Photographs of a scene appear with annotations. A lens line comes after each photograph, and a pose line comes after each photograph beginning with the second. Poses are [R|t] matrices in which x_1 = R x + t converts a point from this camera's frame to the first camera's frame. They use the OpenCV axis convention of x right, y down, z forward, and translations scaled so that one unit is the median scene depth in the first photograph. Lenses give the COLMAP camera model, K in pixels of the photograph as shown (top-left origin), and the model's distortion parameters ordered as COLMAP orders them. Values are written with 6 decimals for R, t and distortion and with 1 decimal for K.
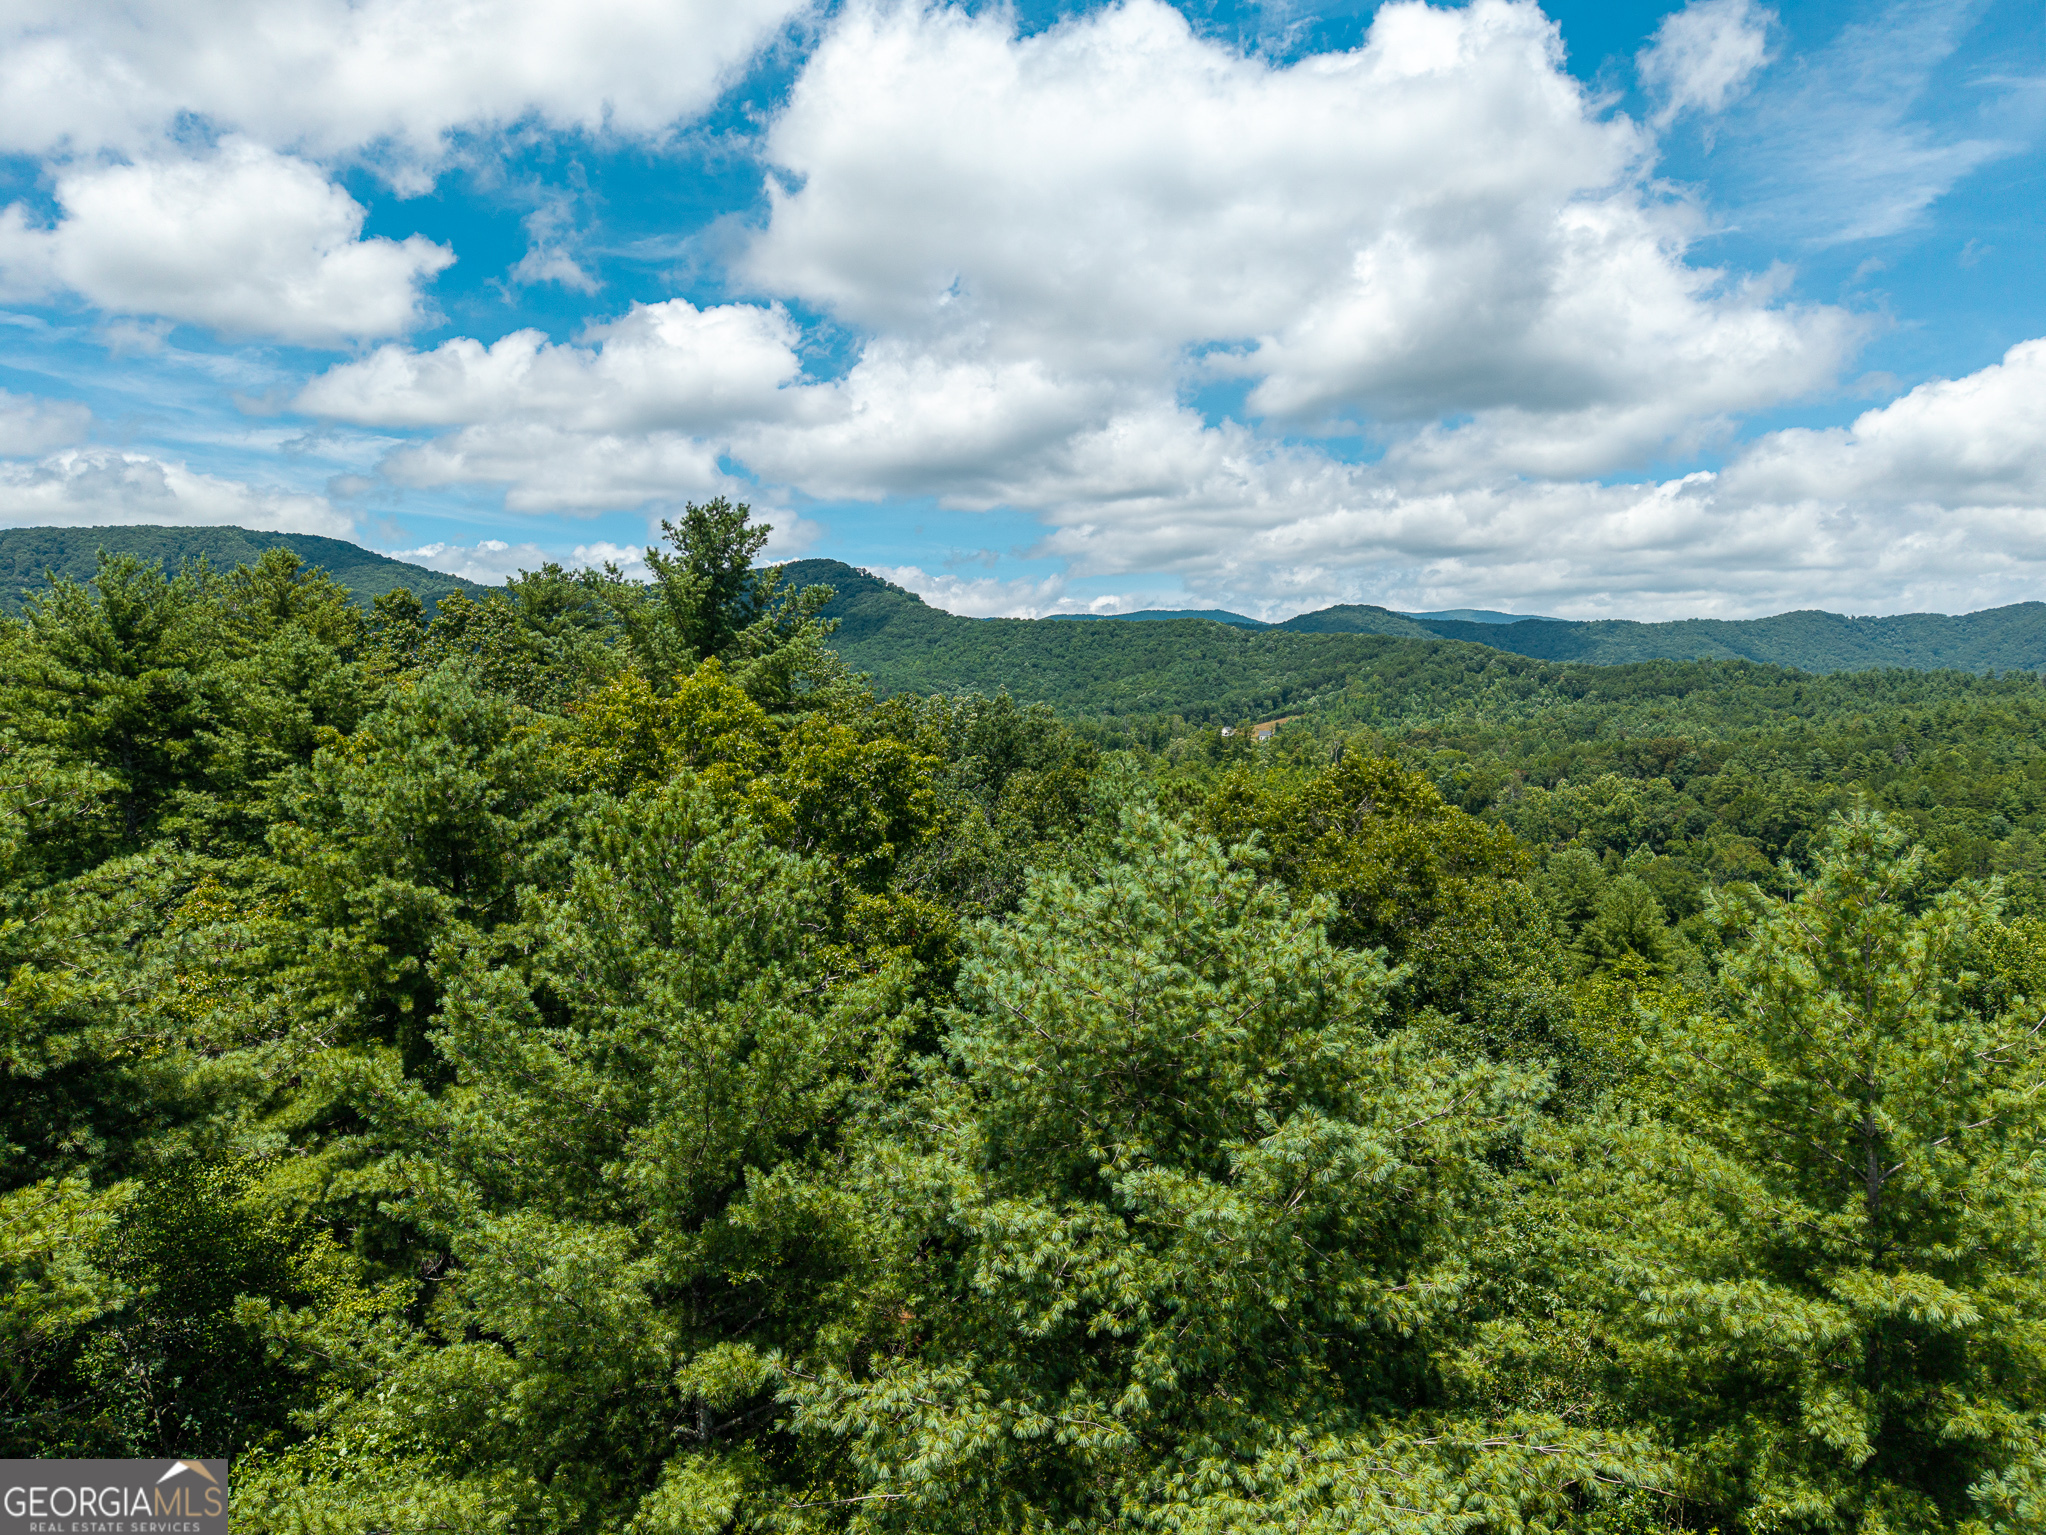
lens RADIAL K [[1359.2, 0, 1024.0], [0, 1359.2, 776.8], [0, 0, 1]] dist [0.022685, -0.021530]
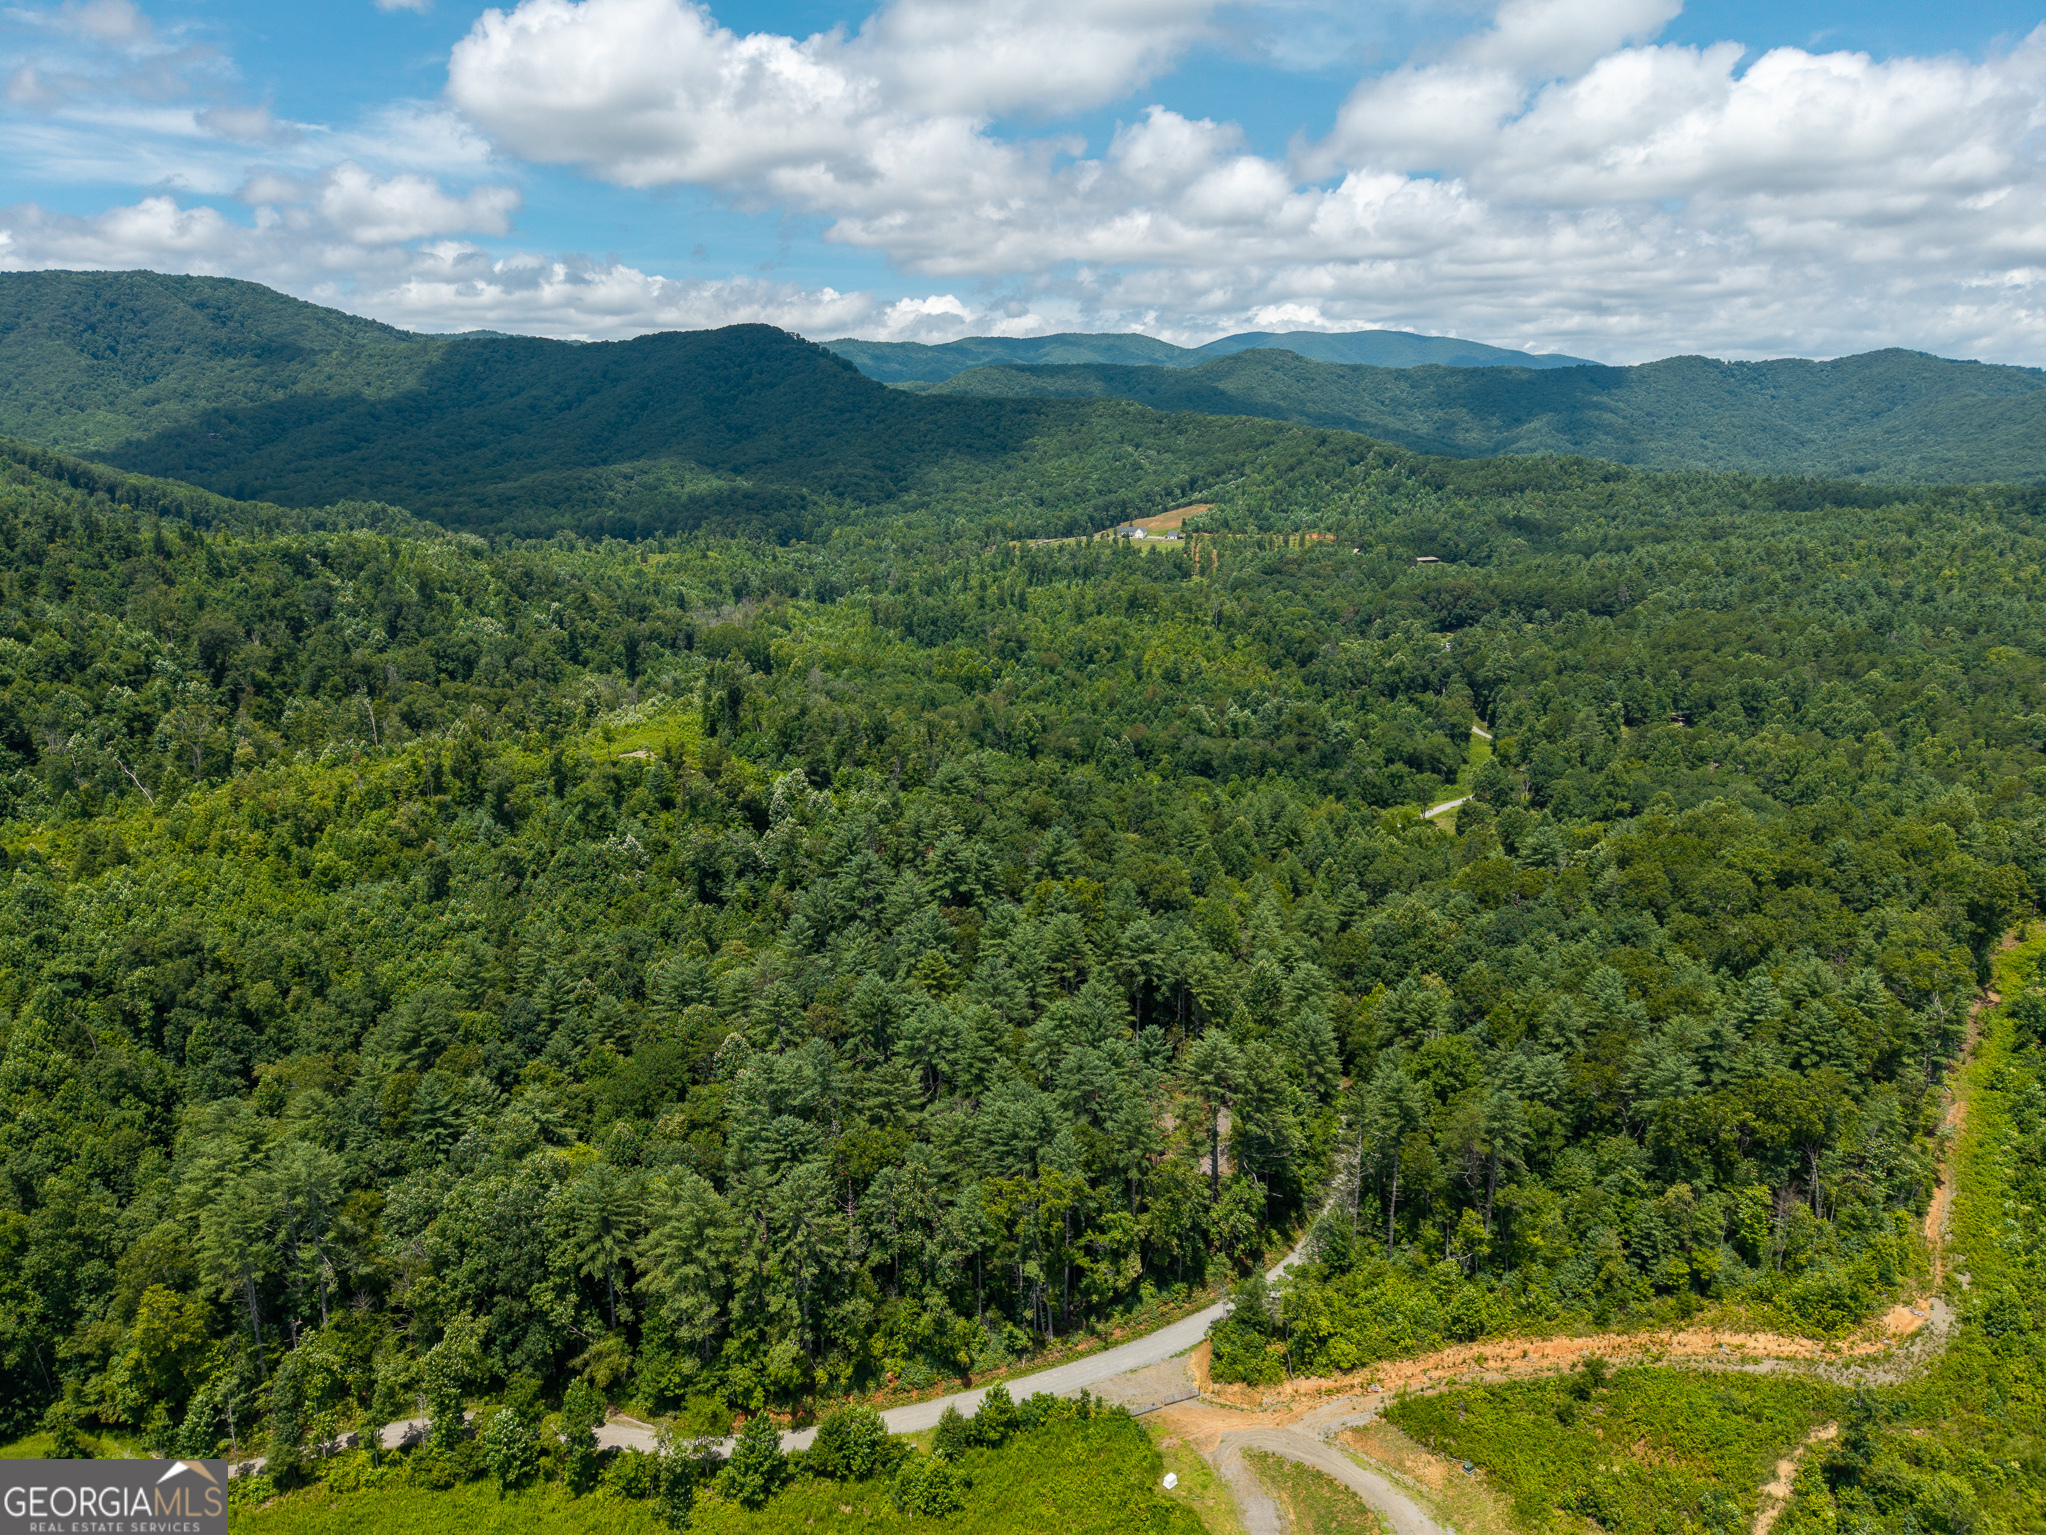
lens RADIAL K [[1359.2, 0, 1017.3], [0, 1359.2, 774.1], [0, 0, 1]] dist [0.022685, -0.021530]
pose [[0.998189, -0.016013, 0.057992, -0.025295], [0.003813, 0.978829, 0.204645, -0.055737], [-0.060041, -0.204053, 0.977117, -0.160760]]
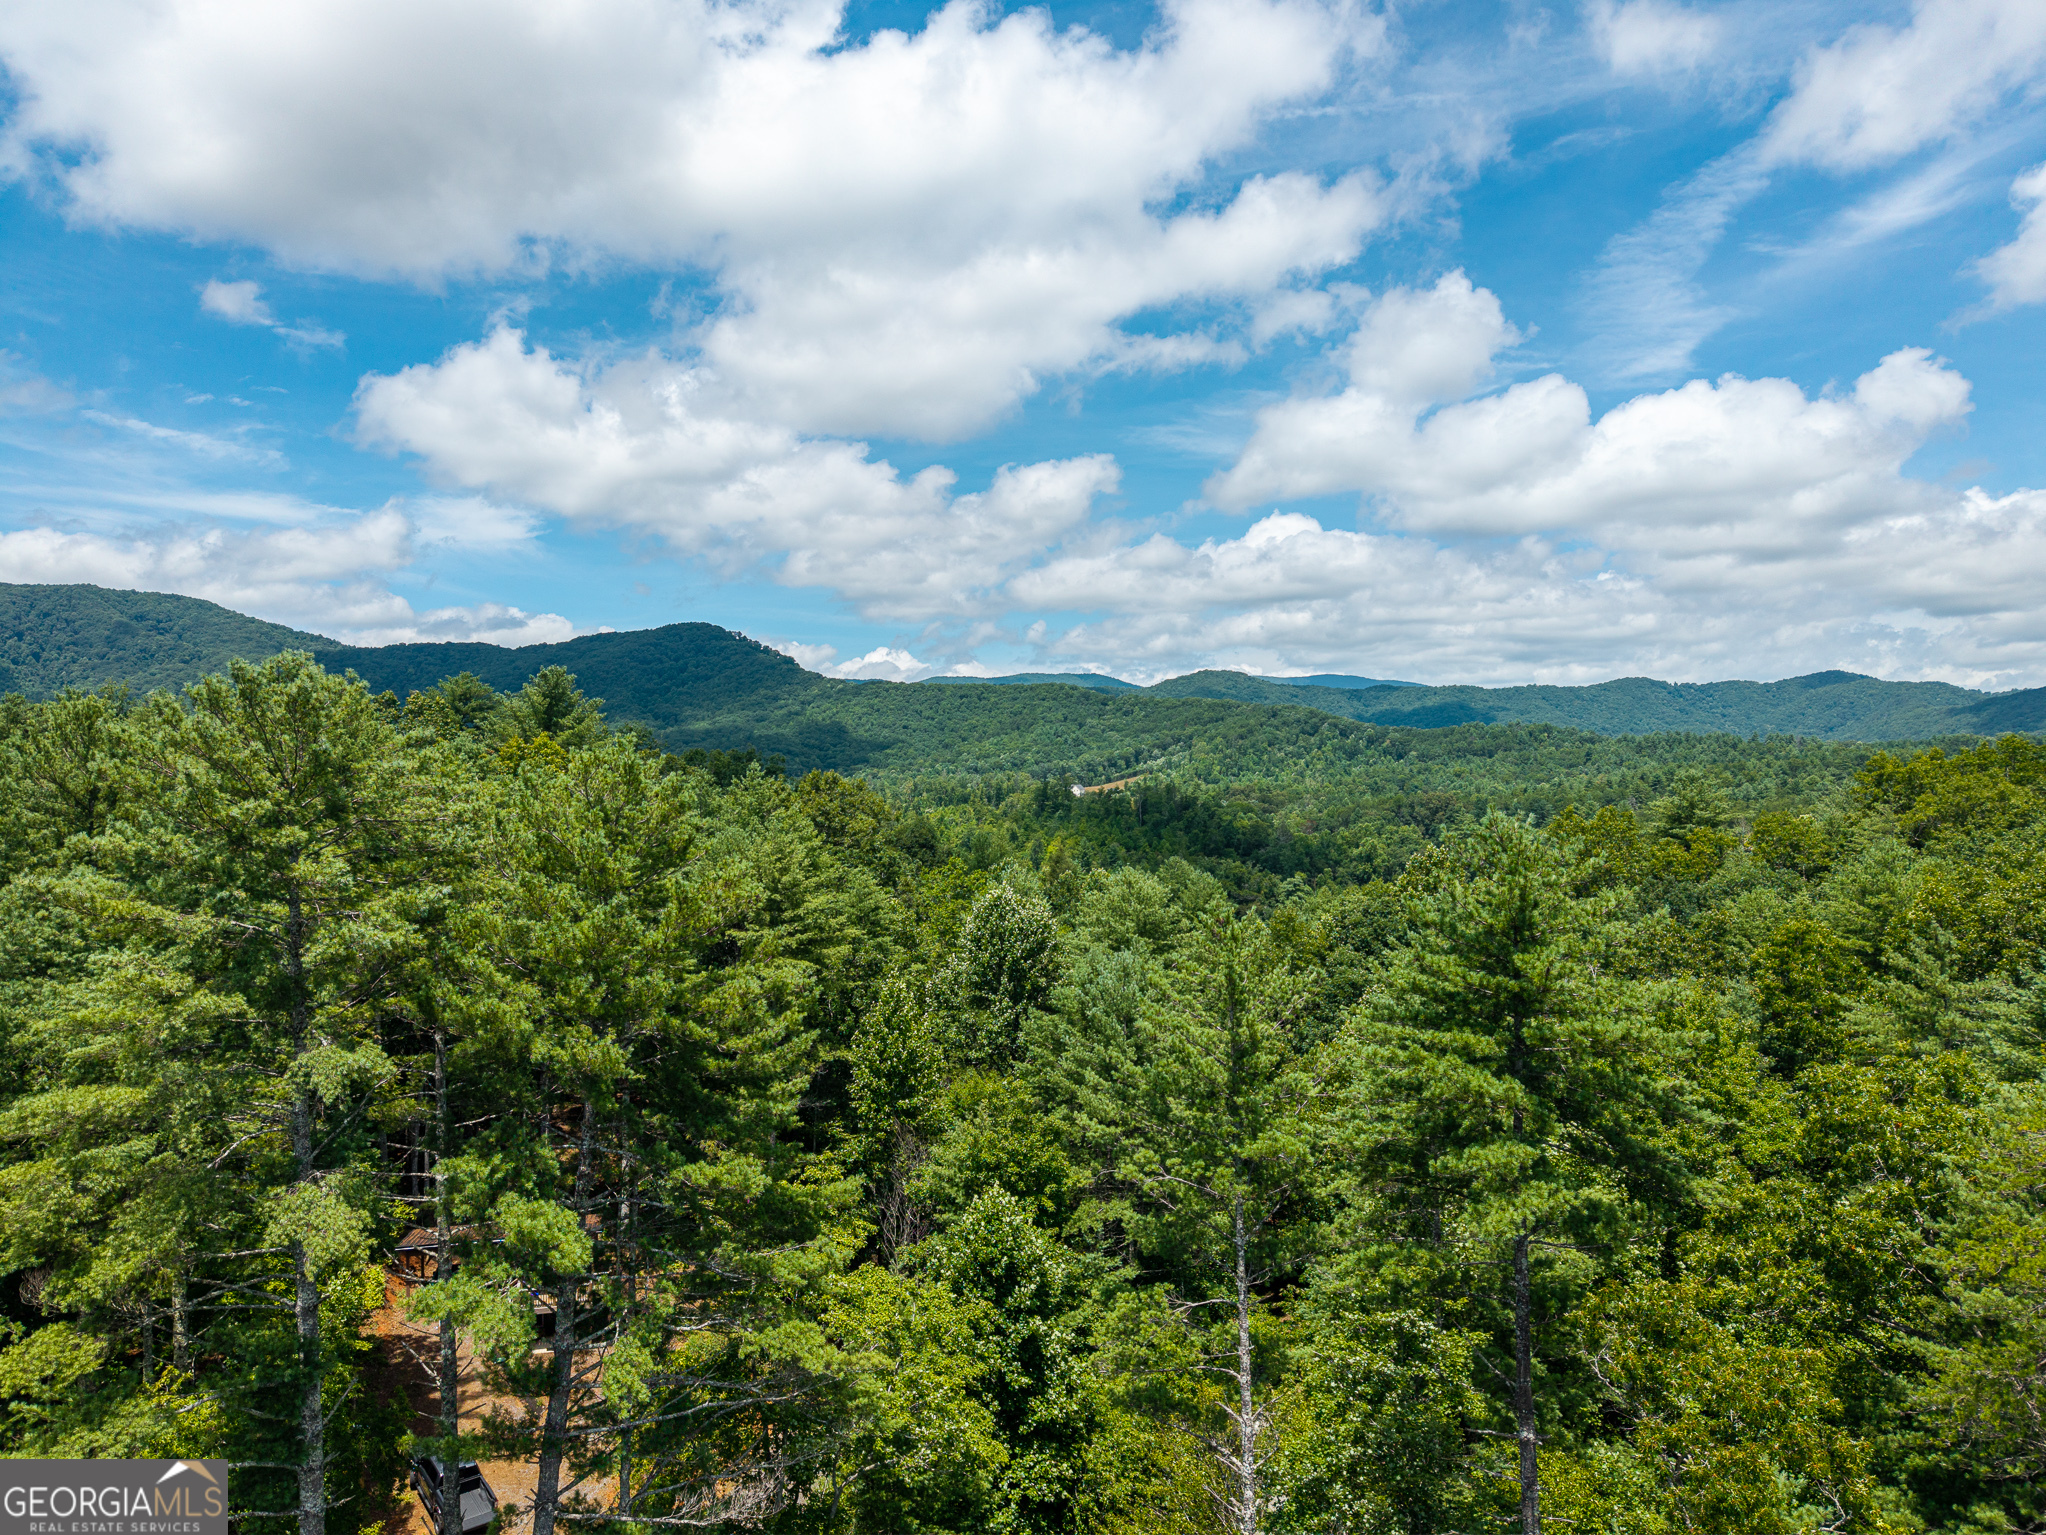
lens RADIAL K [[1359.2, 0, 1018.9], [0, 1359.2, 768.8], [0, 0, 1]] dist [0.022685, -0.021530]
pose [[0.996660, -0.000943, 0.081654, 0.013658], [0.005103, 0.998698, -0.050756, 0.003657], [-0.081500, 0.051003, 0.995367, -0.049910]]
